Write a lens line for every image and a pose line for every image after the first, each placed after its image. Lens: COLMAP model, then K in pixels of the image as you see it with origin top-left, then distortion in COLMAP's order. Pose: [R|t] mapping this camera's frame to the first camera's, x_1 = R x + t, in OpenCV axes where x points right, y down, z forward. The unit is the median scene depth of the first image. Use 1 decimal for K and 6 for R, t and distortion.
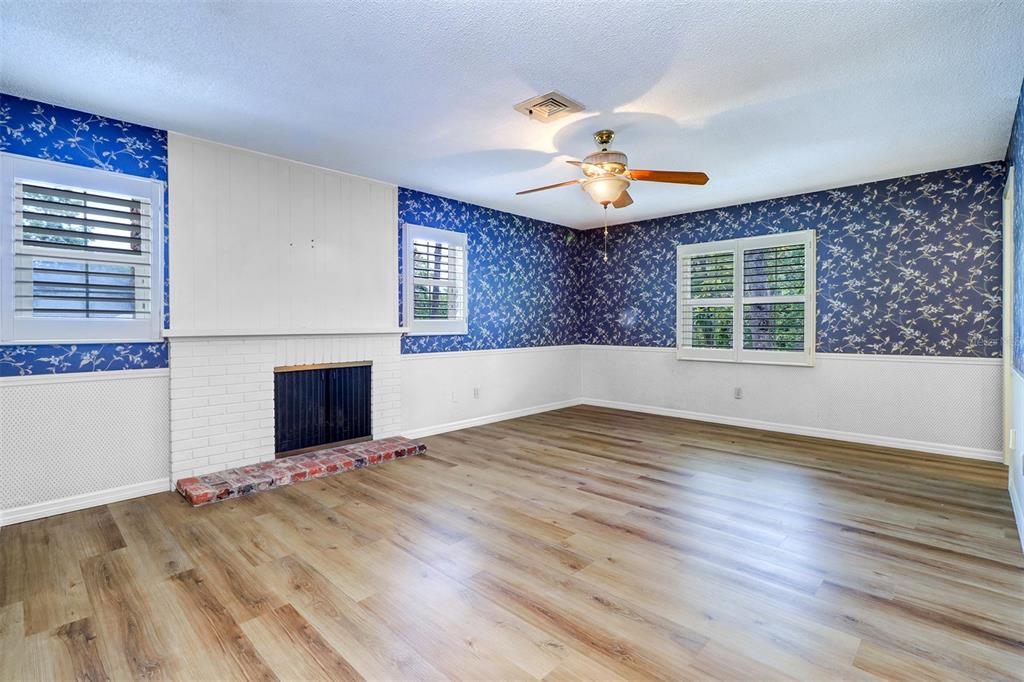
lens RADIAL K [[474.4, 0, 513.0], [0, 474.4, 333.2], [0, 0, 1]] dist [0.000094, 0.000406]
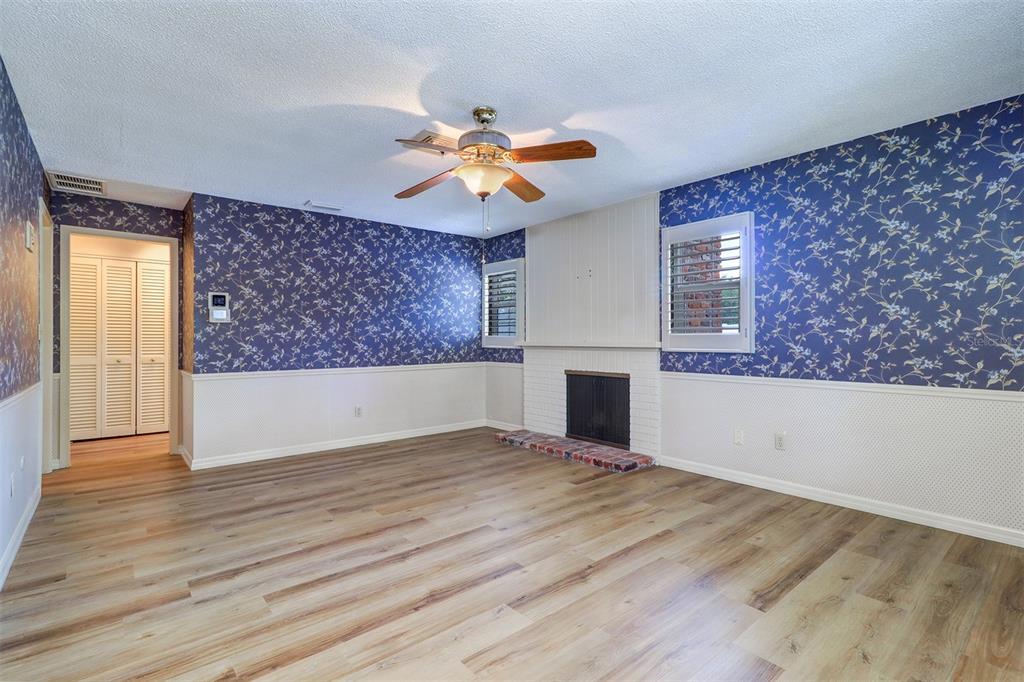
lens RADIAL K [[480.2, 0, 513.8], [0, 480.2, 338.9], [0, 0, 1]] dist [0.001491, 0.000050]
pose [[-0.100335, -0.000841, -0.994953, 0.731639], [-0.020168, 0.999796, 0.001189, -0.013825], [0.994749, 0.020186, -0.100331, 0.814874]]
